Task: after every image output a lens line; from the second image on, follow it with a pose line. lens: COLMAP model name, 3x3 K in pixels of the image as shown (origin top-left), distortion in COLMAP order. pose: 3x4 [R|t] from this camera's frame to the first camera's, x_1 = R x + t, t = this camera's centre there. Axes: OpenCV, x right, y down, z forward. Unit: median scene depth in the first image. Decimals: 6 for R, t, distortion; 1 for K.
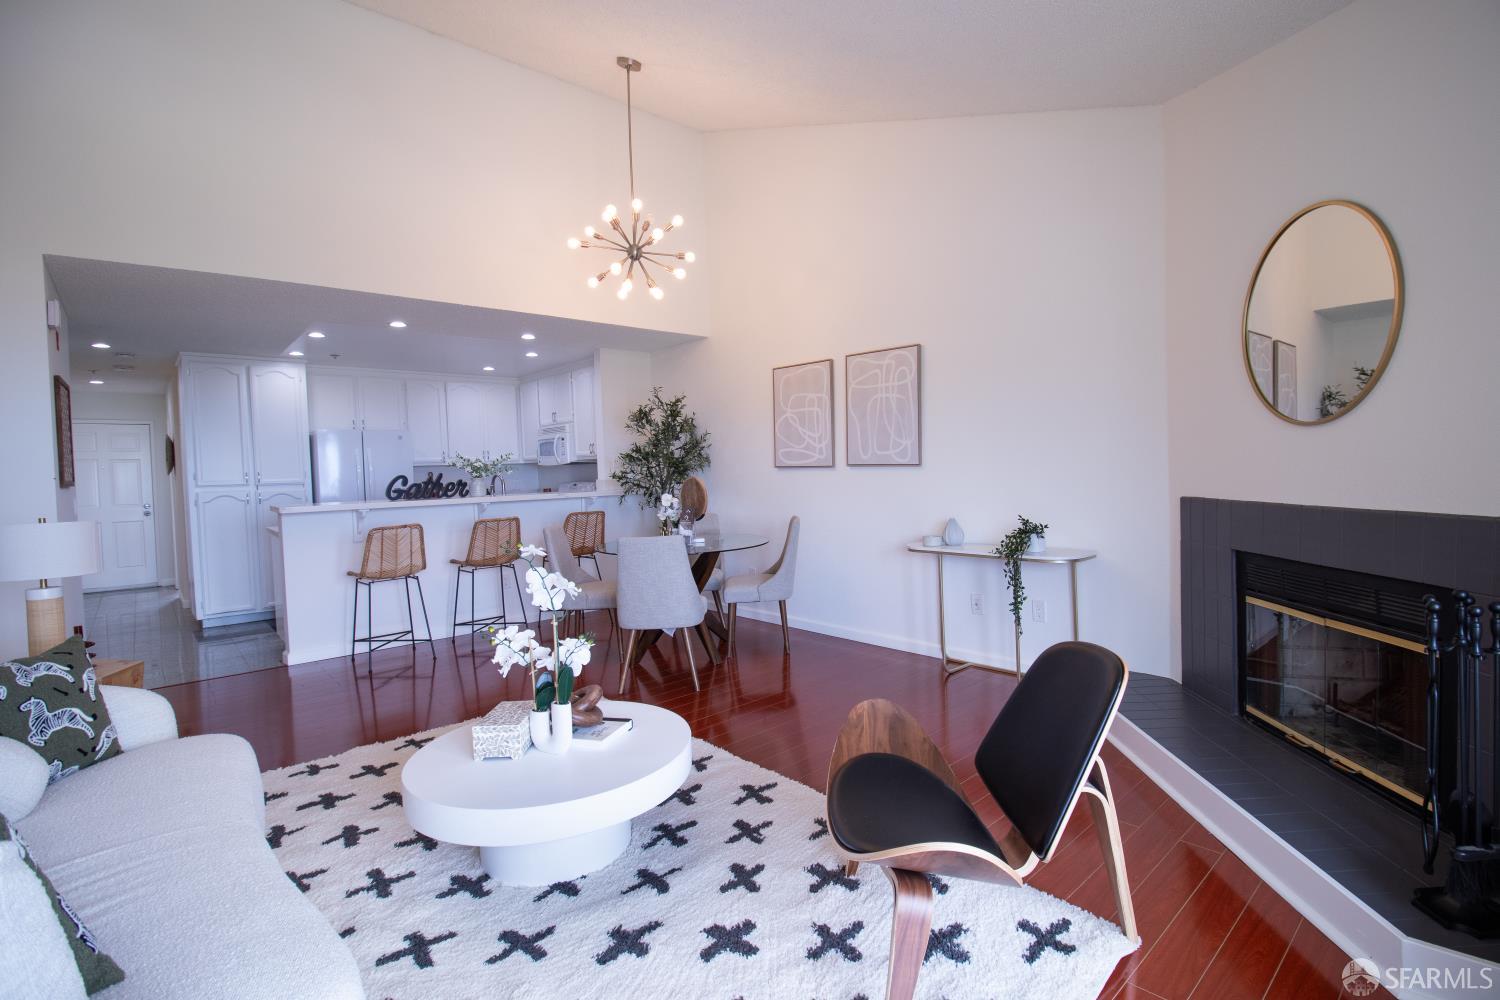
lens RADIAL K [[697.2, 0, 779.5], [0, 697.2, 494.9], [0, 0, 1]] dist [0.001418, -0.014272]
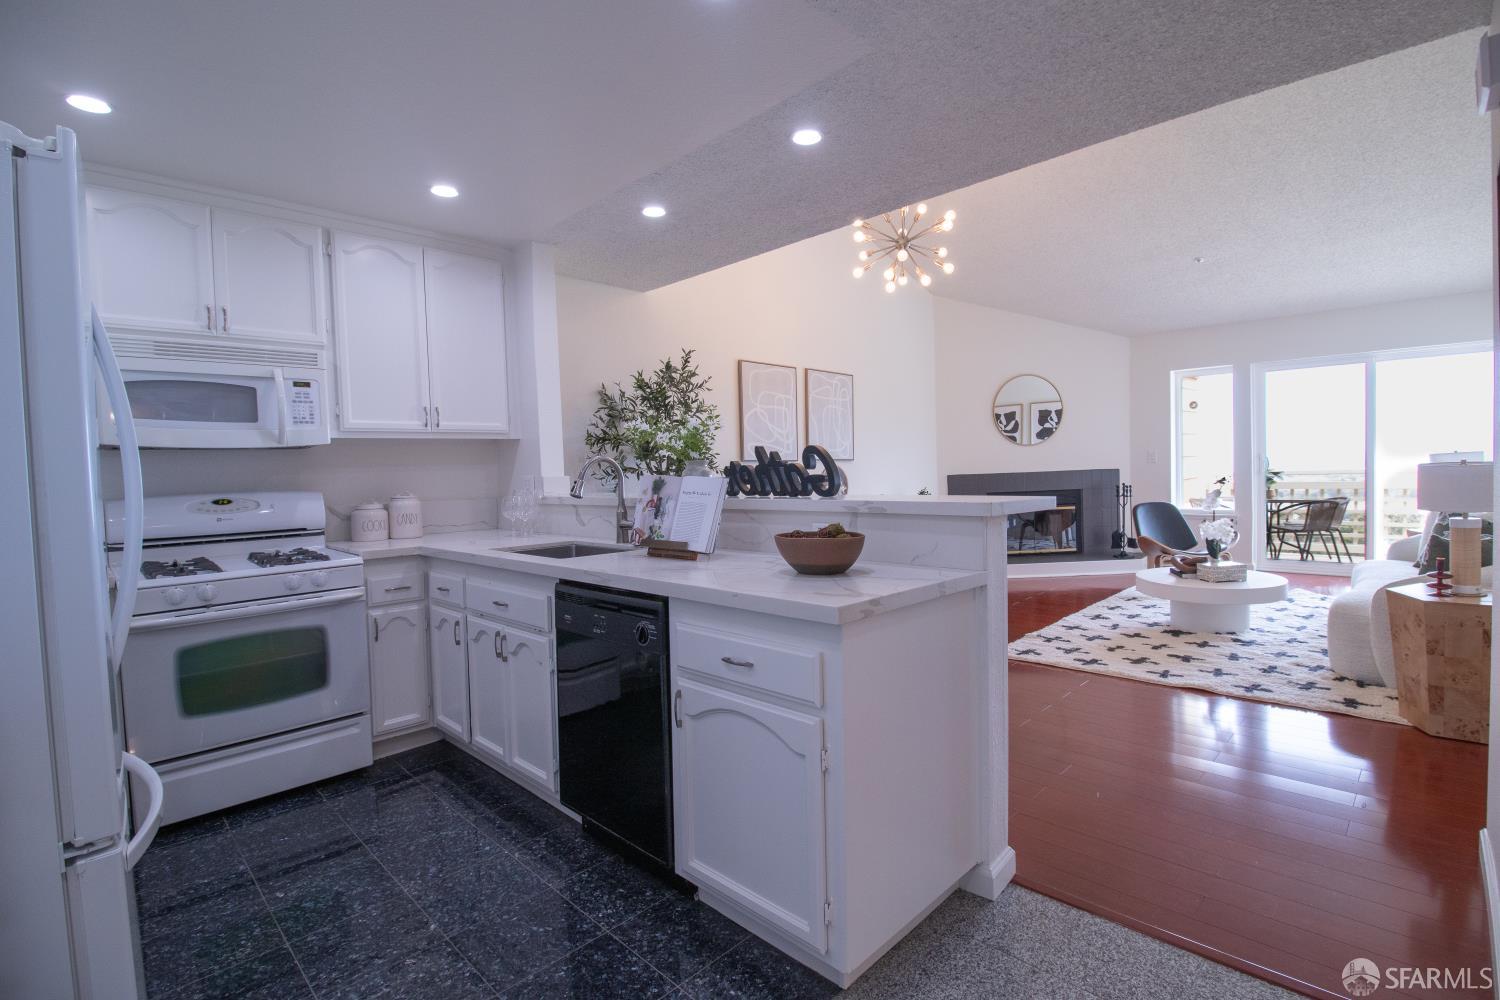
lens RADIAL K [[697.2, 0, 779.5], [0, 697.2, 494.9], [0, 0, 1]] dist [0.001418, -0.014272]
pose [[-0.060805, -0.009449, 0.998105, -1.130230], [0.071483, 0.997346, 0.013796, -0.002345], [-0.995587, 0.072186, -0.059969, 1.163550]]
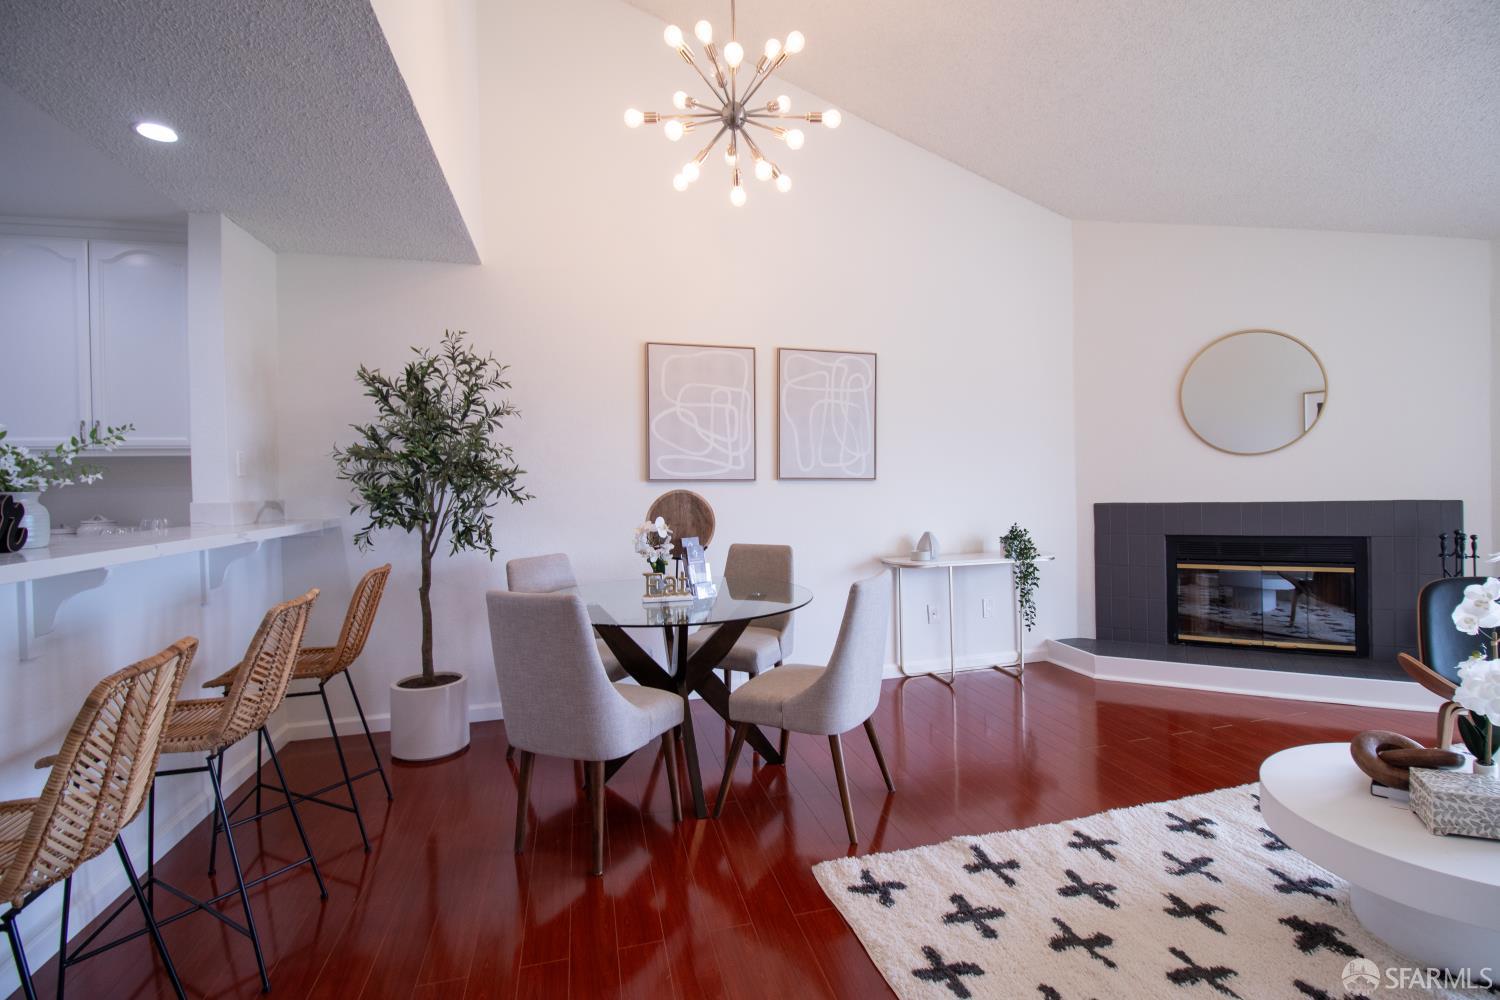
lens RADIAL K [[697.4, 0, 778.5], [0, 697.4, 493.0], [0, 0, 1]] dist [0.006339, -0.016861]
pose [[0.451694, 0.008655, 0.892131, -0.666835], [0.040235, 0.998738, -0.030061, -0.000556], [-0.891265, 0.049473, 0.450776, 0.646739]]
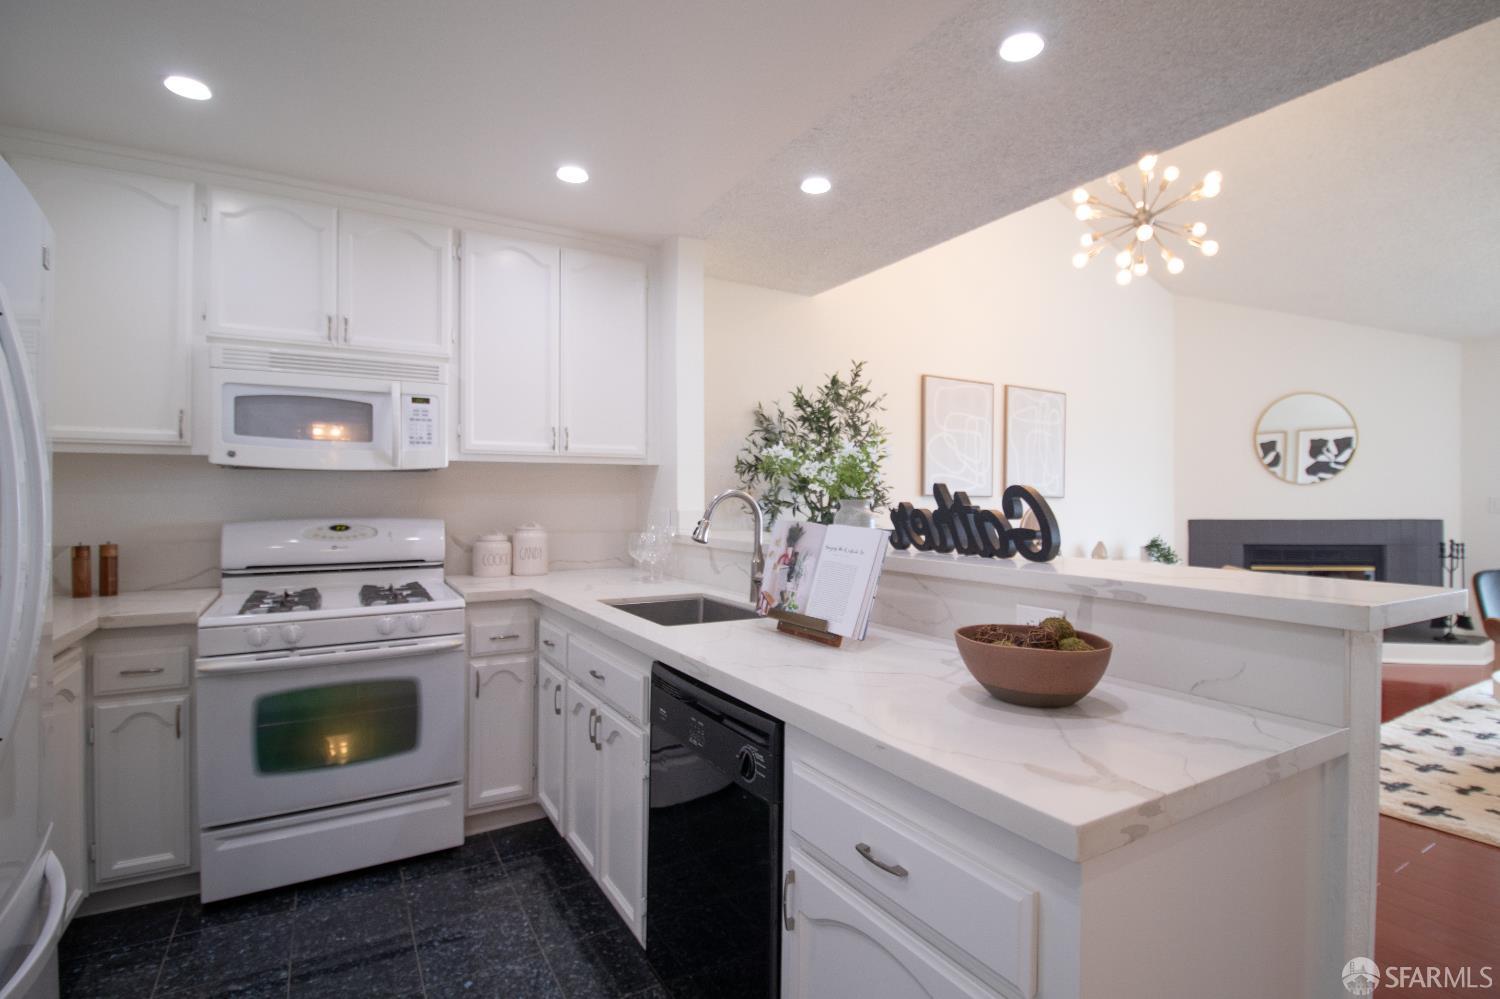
lens RADIAL K [[728.5, 0, 780.0], [0, 728.5, 494.9], [0, 0, 1]] dist [0.001650, -0.015701]
pose [[0.191621, 0.031829, 0.980953, -0.997146], [0.033112, 0.998695, -0.038873, -0.015163], [-0.980910, 0.039930, 0.190317, 1.153622]]
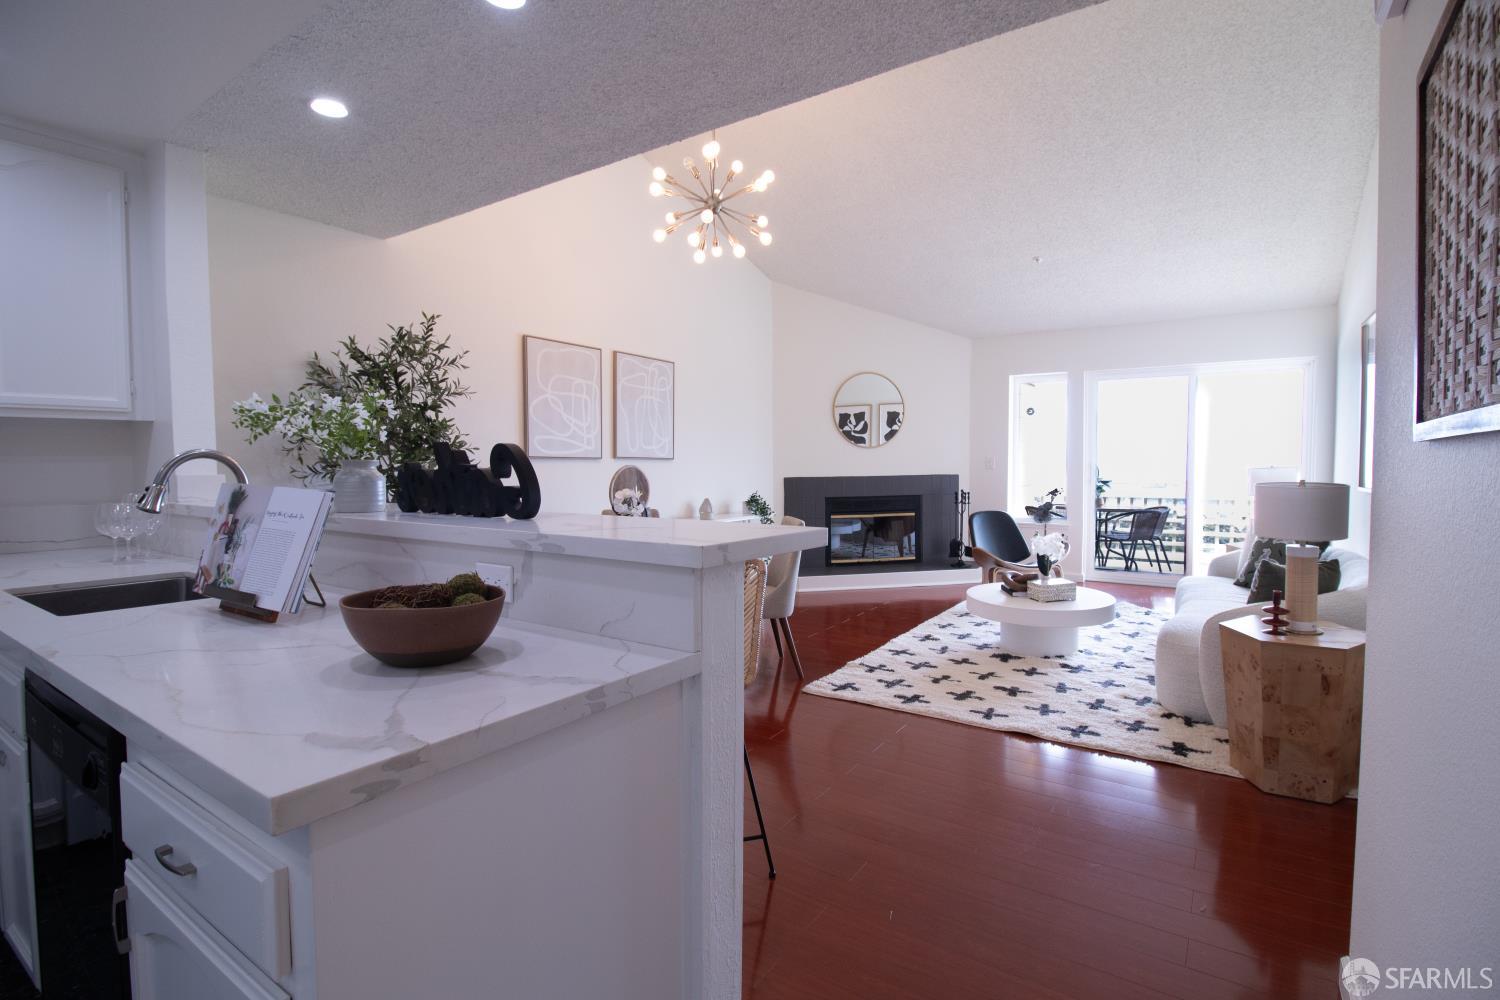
lens RADIAL K [[697.4, 0, 778.5], [0, 697.4, 493.0], [0, 0, 1]] dist [0.006339, -0.016861]
pose [[-0.243170, -0.016069, 0.969851, -0.989585], [0.050270, 0.998310, 0.029145, -0.008553], [-0.968680, 0.055841, -0.241951, 1.054011]]
